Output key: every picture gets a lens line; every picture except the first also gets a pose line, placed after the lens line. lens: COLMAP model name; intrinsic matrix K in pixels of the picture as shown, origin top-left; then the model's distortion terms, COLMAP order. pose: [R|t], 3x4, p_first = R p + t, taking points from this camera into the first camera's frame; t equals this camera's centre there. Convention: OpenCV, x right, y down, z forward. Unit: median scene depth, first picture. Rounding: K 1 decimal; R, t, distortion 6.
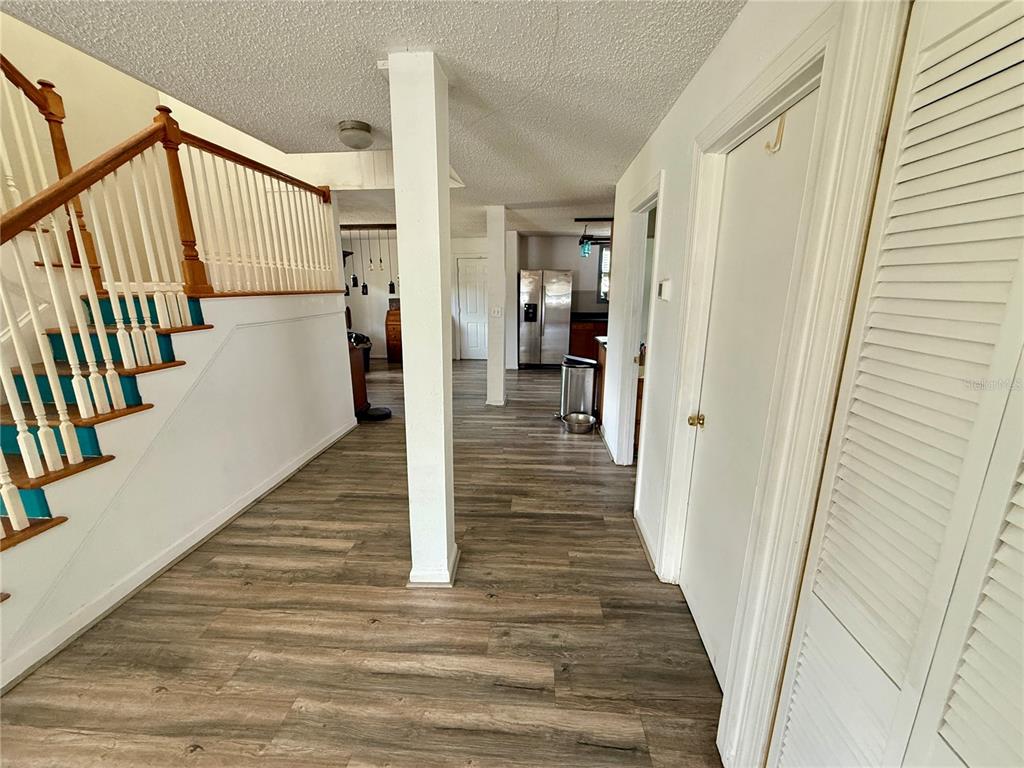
lens RADIAL K [[410.0, 0, 512.0], [0, 410.0, 384.0], [0, 0, 1]] dist [-0.000203, -0.000027]
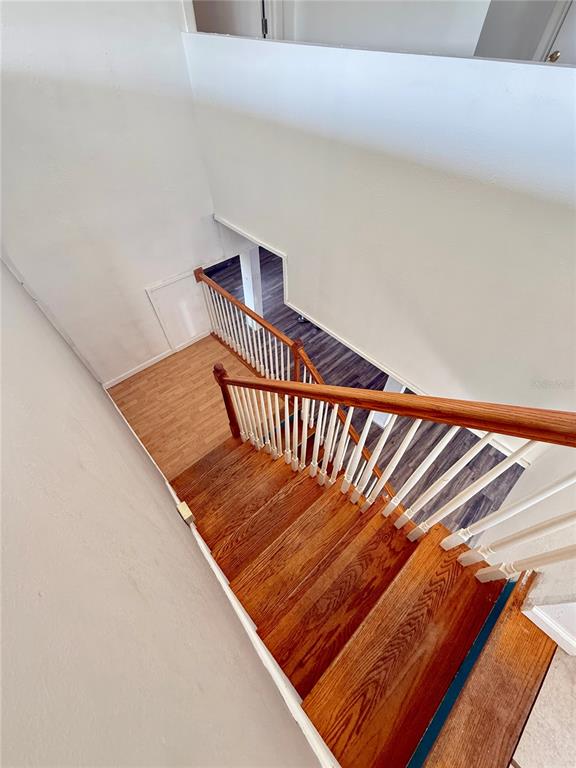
lens RADIAL K [[307.5, 0, 288.0], [0, 307.5, 384.0], [0, 0, 1]] dist [-0.000203, -0.000027]
pose [[0.684254, -0.569149, 0.455923, -1.022784], [0.178755, 0.737032, 0.651790, -0.889484], [-0.706995, -0.364492, 0.606055, 0.148943]]
